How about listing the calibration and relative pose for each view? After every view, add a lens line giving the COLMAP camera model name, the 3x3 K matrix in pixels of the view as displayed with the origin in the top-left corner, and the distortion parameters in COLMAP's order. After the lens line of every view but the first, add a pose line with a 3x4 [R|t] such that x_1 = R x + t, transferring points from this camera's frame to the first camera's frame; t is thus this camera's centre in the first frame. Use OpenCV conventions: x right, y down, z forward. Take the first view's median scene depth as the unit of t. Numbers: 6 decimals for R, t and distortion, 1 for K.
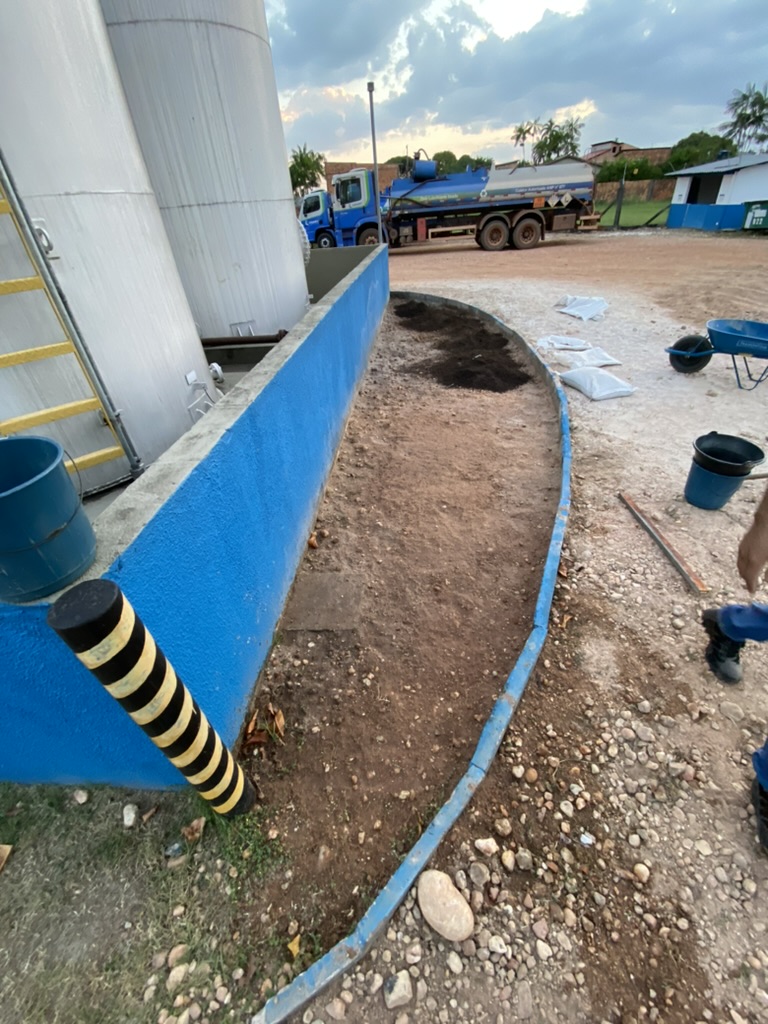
lens RADIAL K [[410.5, 0, 388.3], [0, 410.5, 509.4], [0, 0, 1]] dist [-0.018103, -0.000747]
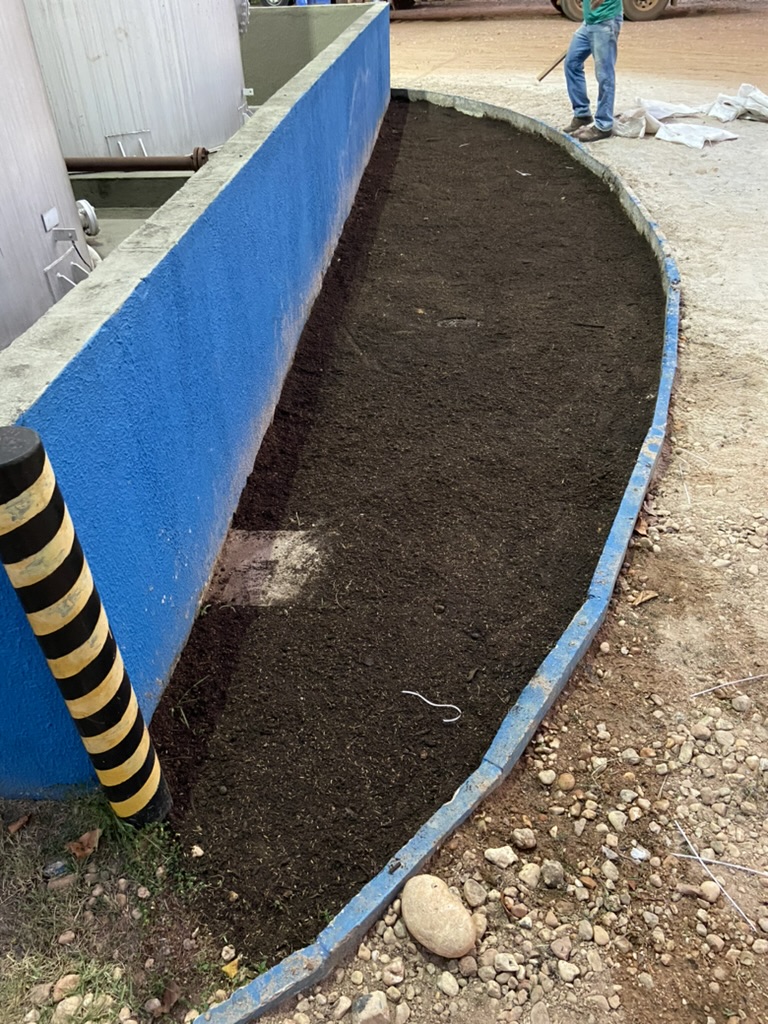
lens RADIAL K [[770.0, 0, 384.2], [0, 770.0, 514.3], [0, 0, 1]] dist [0.011286, -0.007422]
pose [[0.999534, 0.027707, 0.012784, 0.003541], [-0.027843, 0.999556, 0.010613, 0.208151], [-0.012484, -0.010964, 0.999862, -0.356198]]
